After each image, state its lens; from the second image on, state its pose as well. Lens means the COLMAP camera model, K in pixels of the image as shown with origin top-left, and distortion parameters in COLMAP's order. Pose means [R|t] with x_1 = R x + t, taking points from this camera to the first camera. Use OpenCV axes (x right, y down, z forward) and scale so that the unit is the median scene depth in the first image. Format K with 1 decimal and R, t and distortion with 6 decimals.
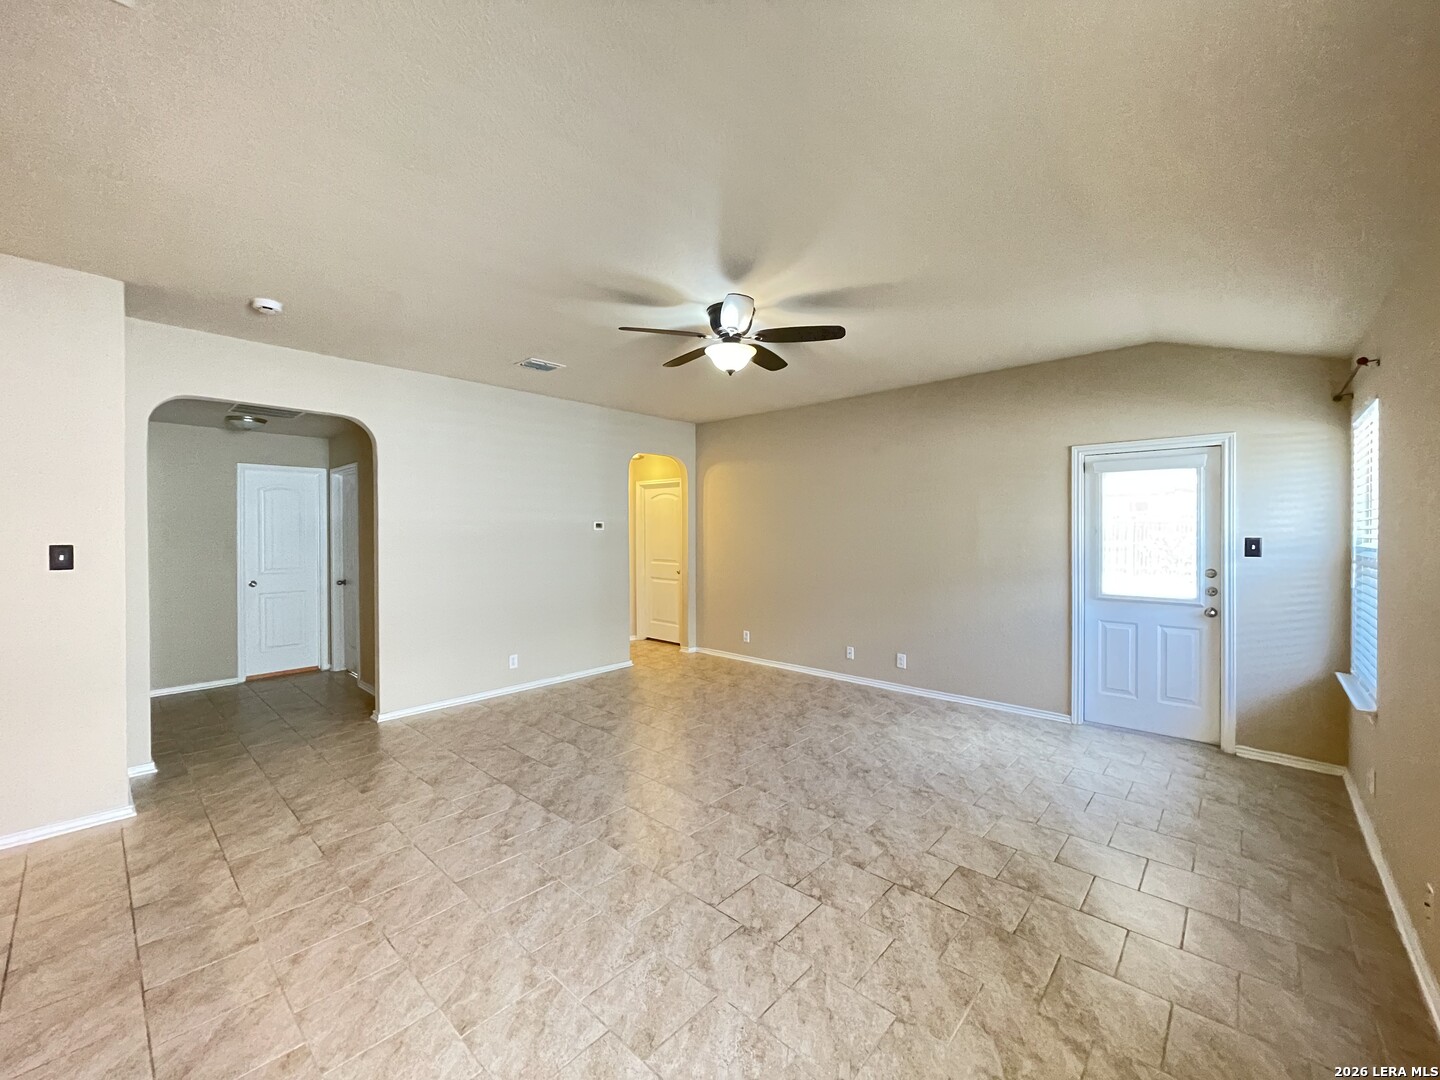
lens RADIAL K [[581.3, 0, 725.2], [0, 581.3, 537.1], [0, 0, 1]] dist [0.003246, -0.000084]
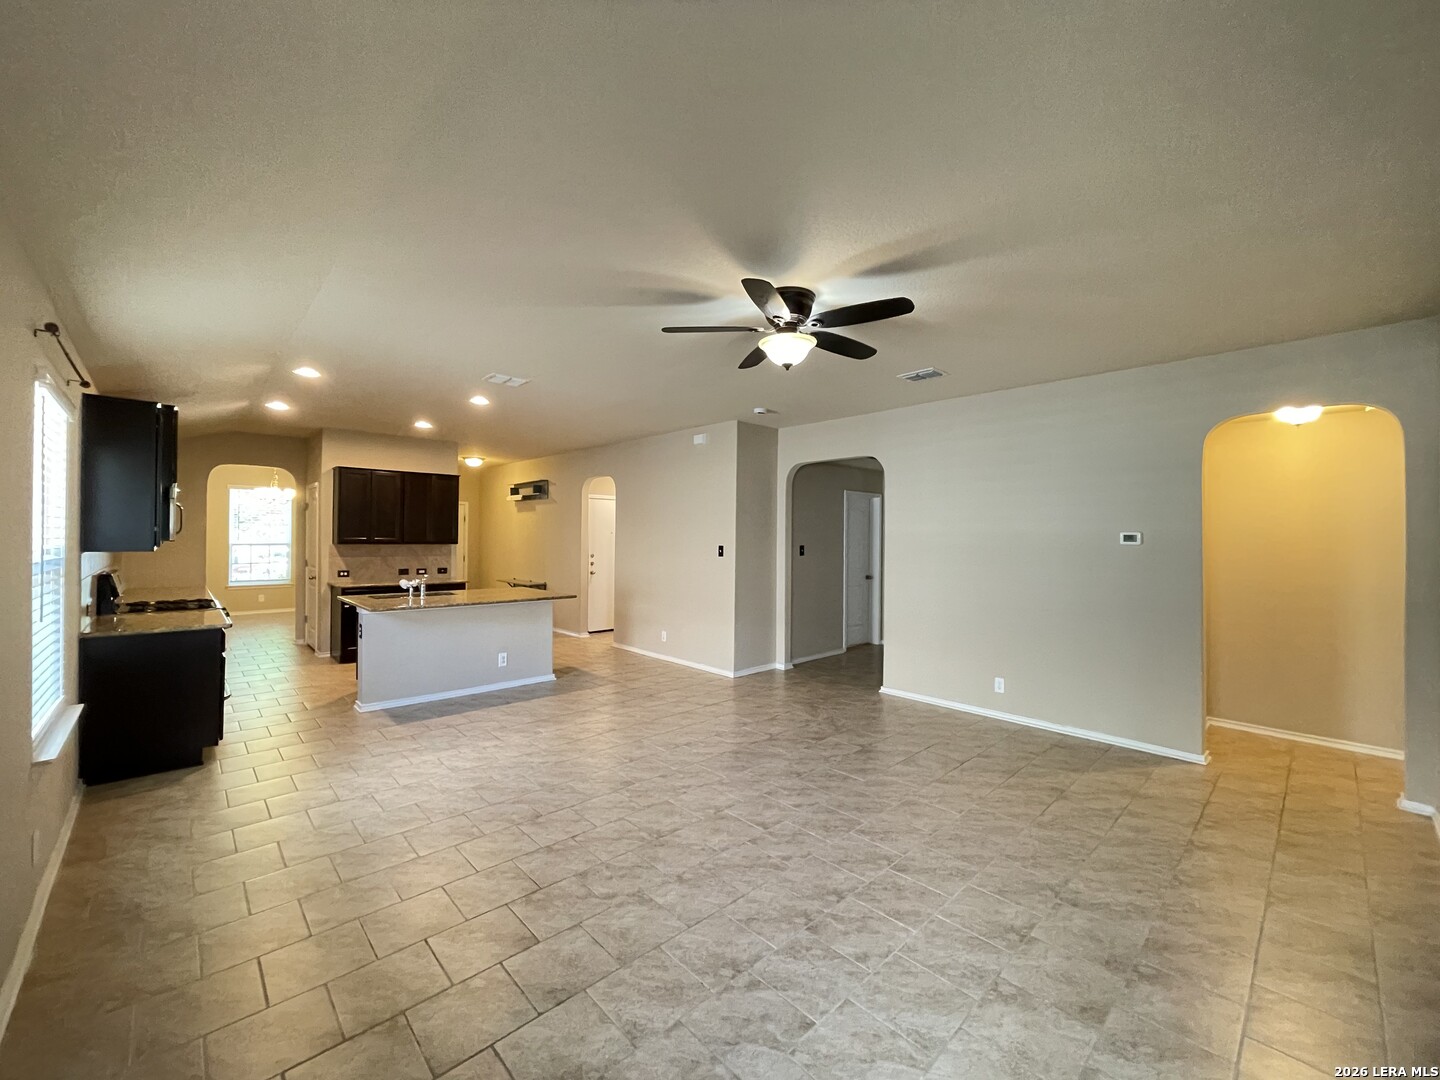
lens RADIAL K [[581.3, 0, 725.2], [0, 581.3, 537.1], [0, 0, 1]] dist [0.003246, -0.000084]
pose [[-0.072518, 0.002854, -0.997363, 0.951604], [-0.020371, 0.999783, 0.004342, -0.025102], [0.997159, 0.020632, -0.072444, 1.023435]]
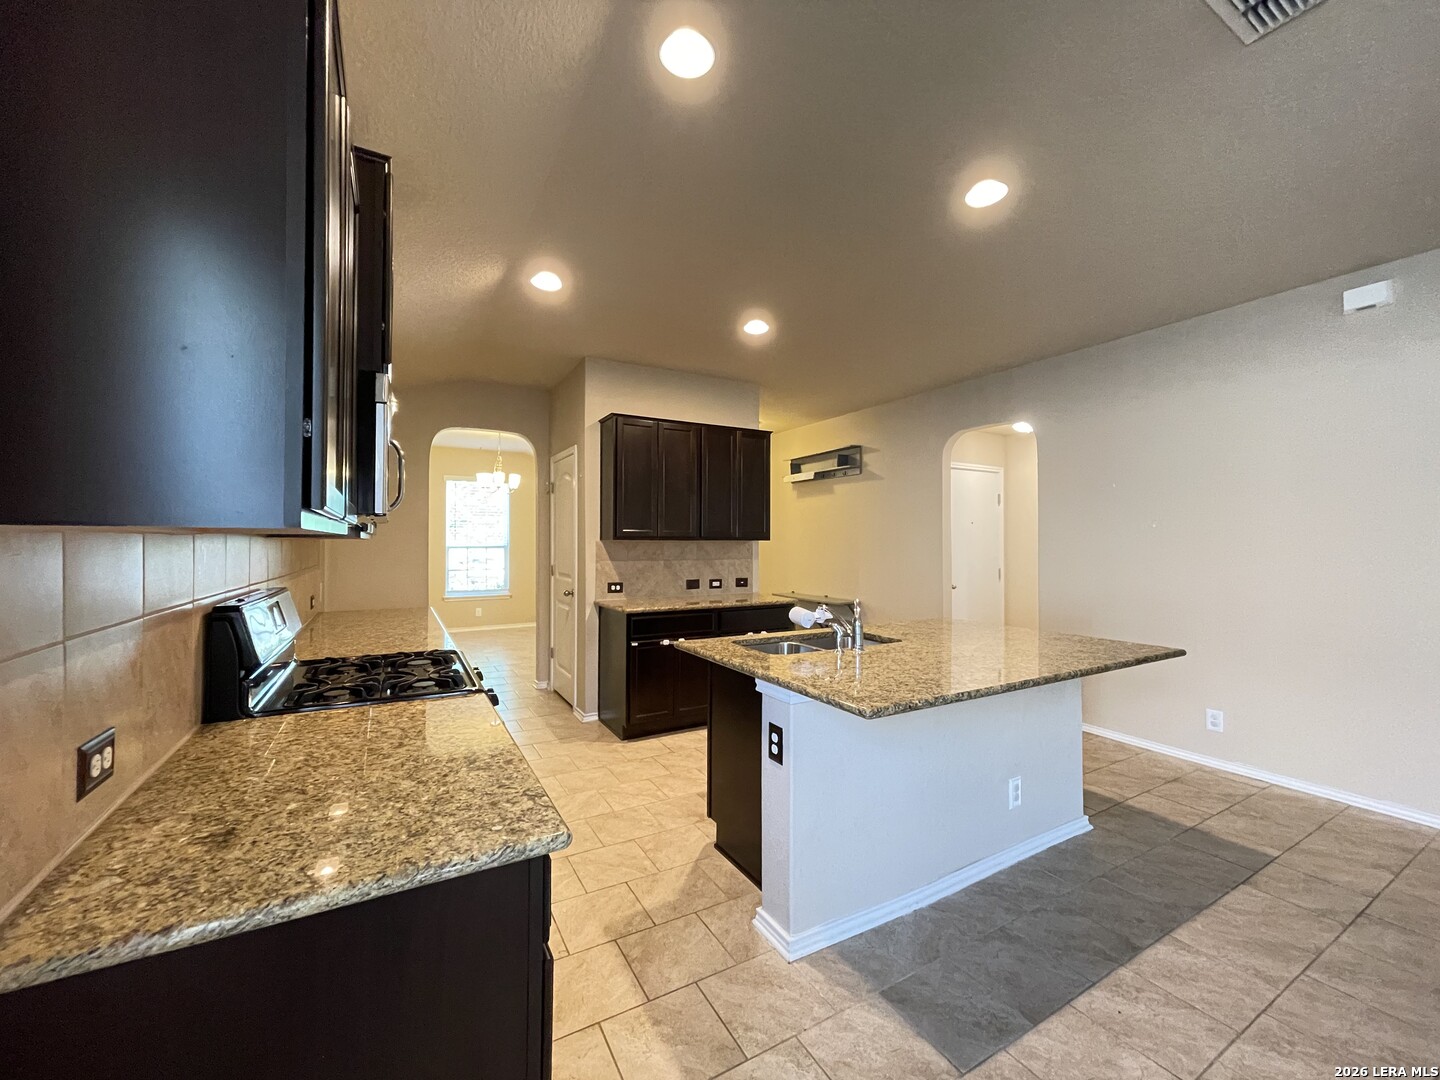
lens RADIAL K [[581.3, 0, 725.2], [0, 581.3, 537.1], [0, 0, 1]] dist [0.003246, -0.000084]
pose [[-0.305690, -0.006069, -0.952112, 0.108115], [-0.009254, 0.999951, -0.003402, 0.033703], [0.952086, 0.007771, -0.305731, 0.107580]]
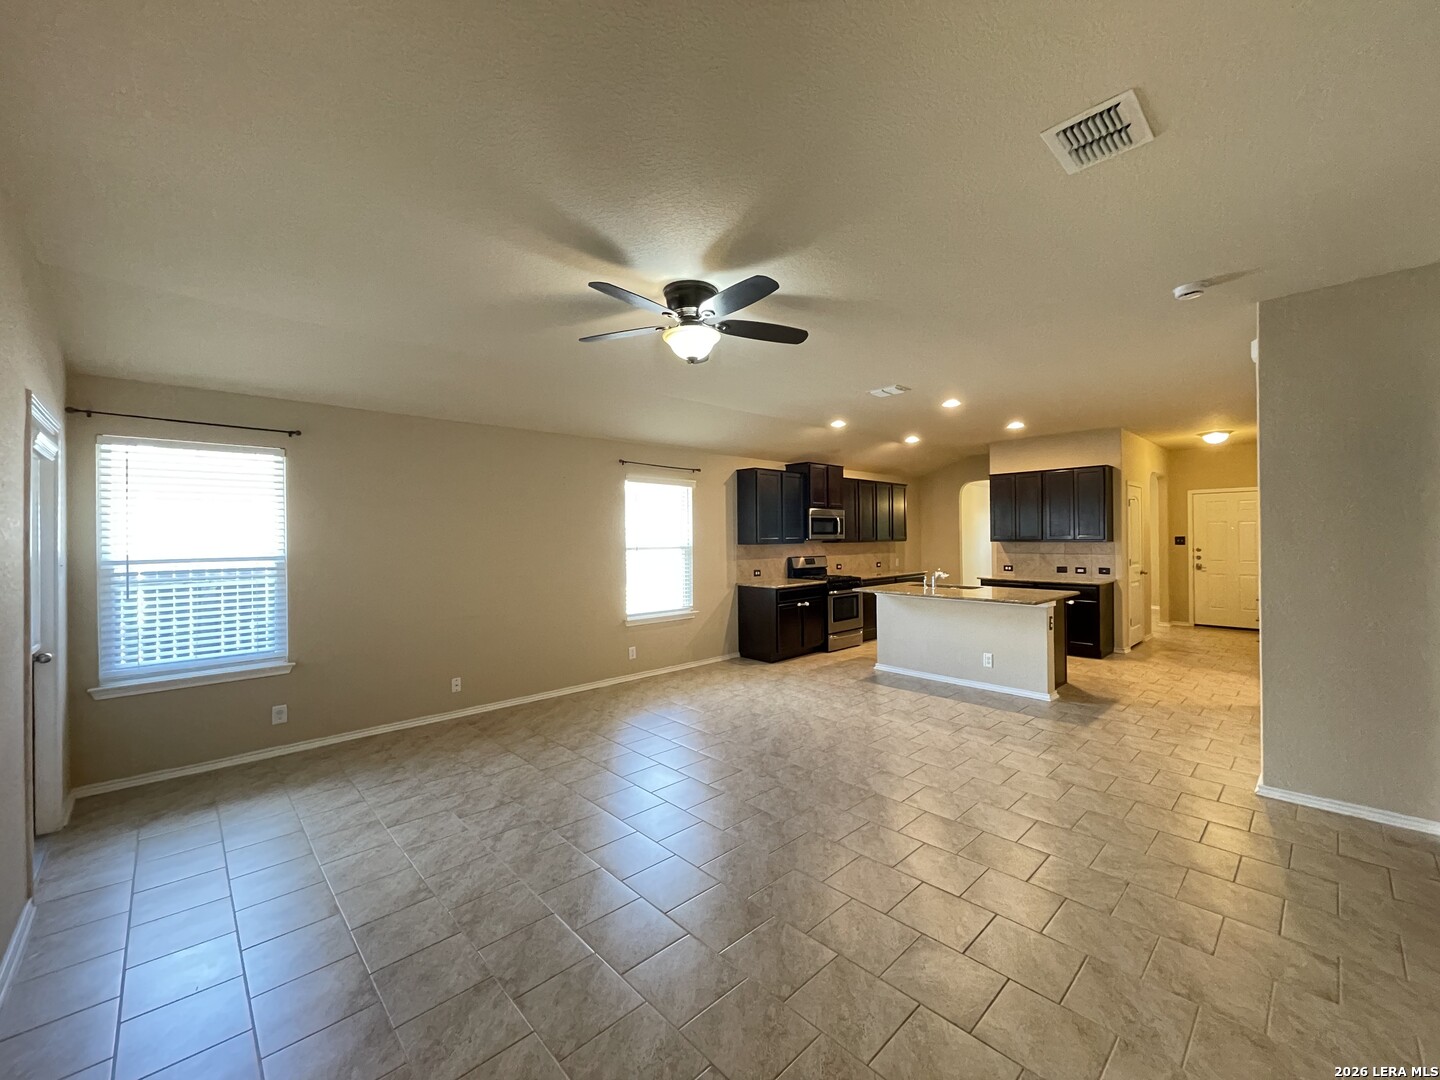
lens RADIAL K [[581.3, 0, 725.2], [0, 581.3, 537.1], [0, 0, 1]] dist [0.003246, -0.000084]
pose [[-0.997224, 0.013571, 0.073207, -0.107021], [0.014329, 0.999849, 0.009839, -0.022067], [-0.073062, 0.010861, -0.997268, 1.980403]]
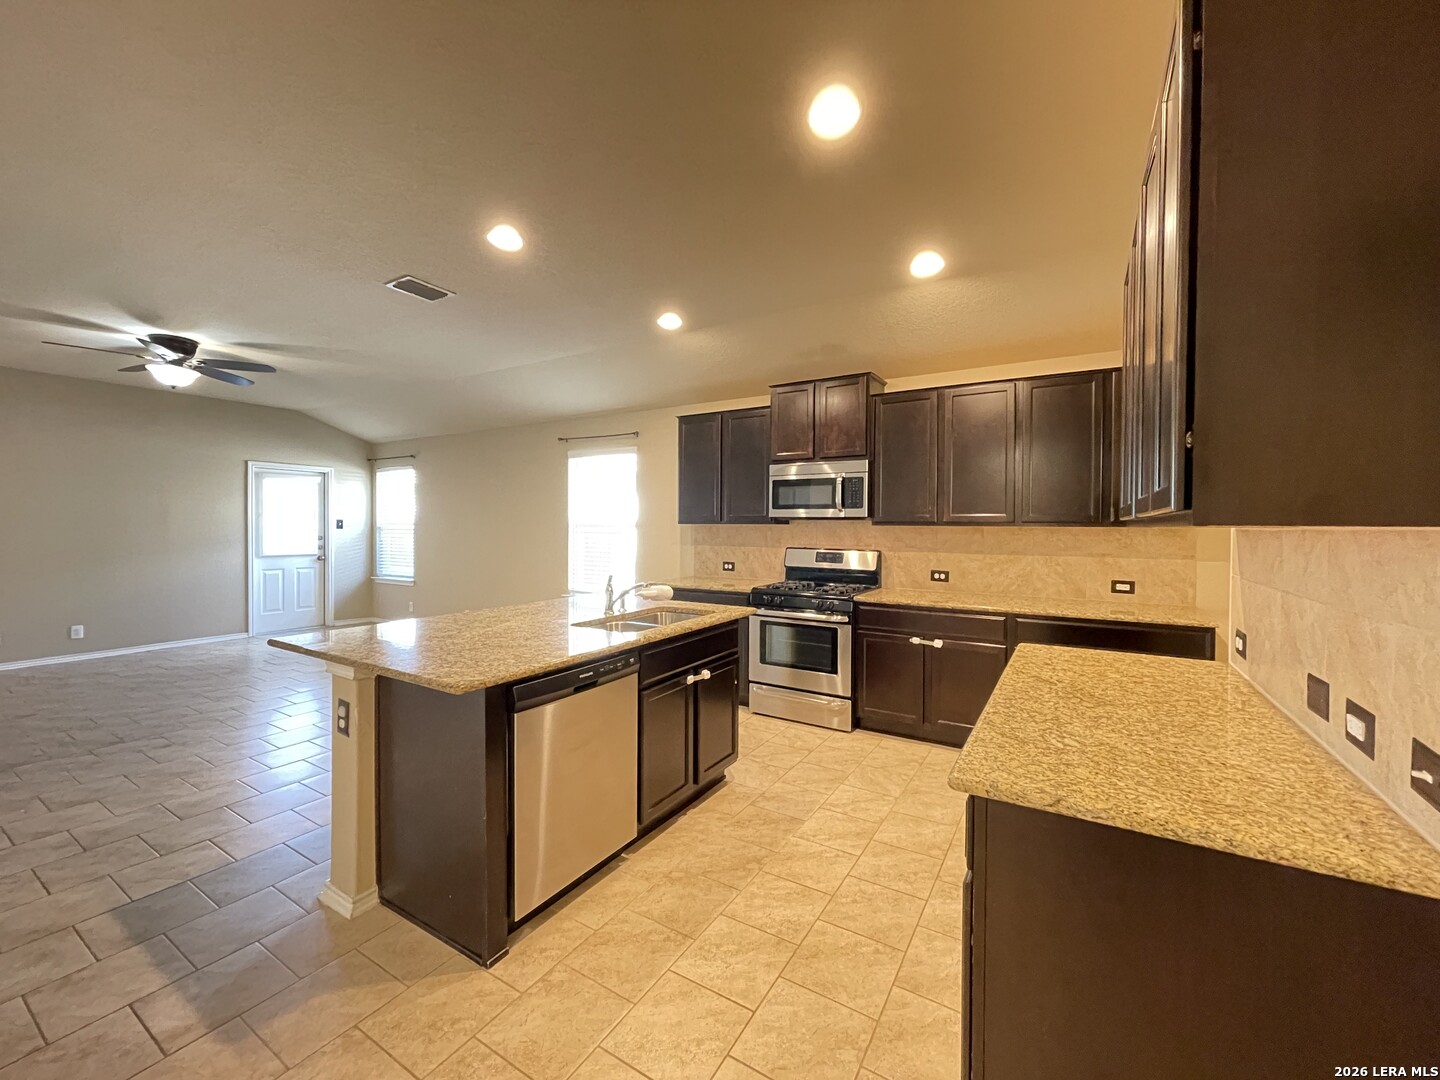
lens RADIAL K [[582.7, 0, 727.3], [0, 582.7, 534.1], [0, 0, 1]] dist [0.000116, -0.003116]
pose [[-0.183614, -0.012386, 0.982920, -1.576225], [0.003794, 0.999904, 0.013308, 0.034087], [-0.982991, 0.006172, -0.183549, 0.023688]]
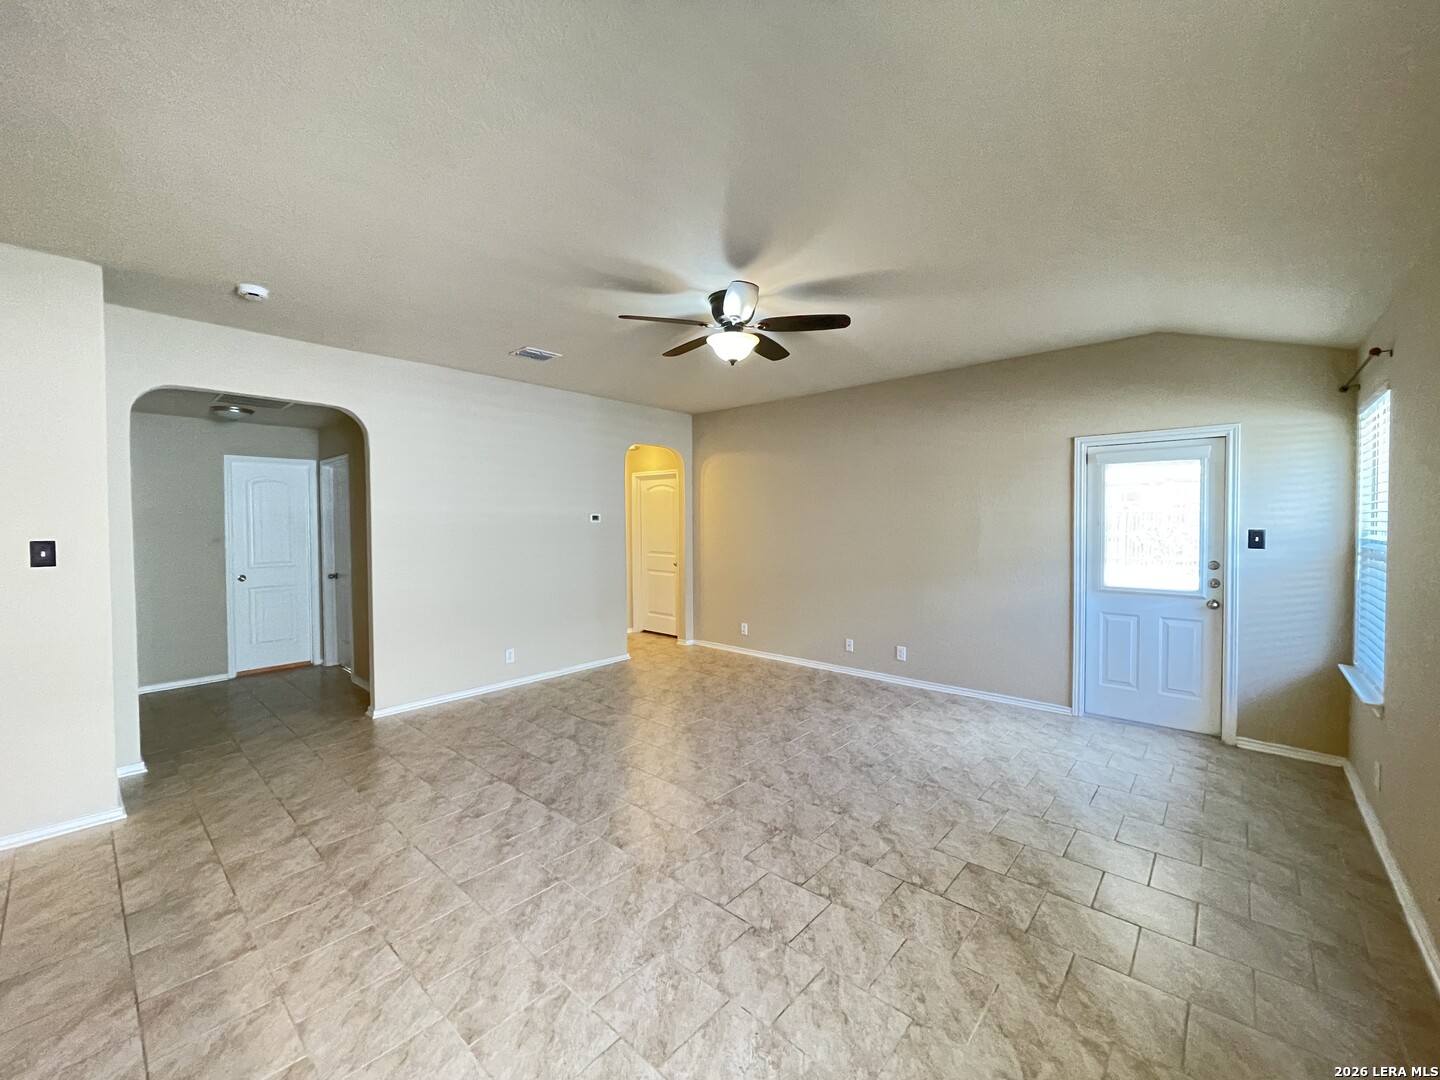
lens RADIAL K [[581.3, 0, 725.2], [0, 581.3, 537.1], [0, 0, 1]] dist [0.003246, -0.000084]
pose [[0.999915, -0.002522, 0.012806, -0.017733], [0.002313, 0.999864, 0.016316, -0.005006], [-0.012845, -0.016285, 0.999785, 0.017294]]
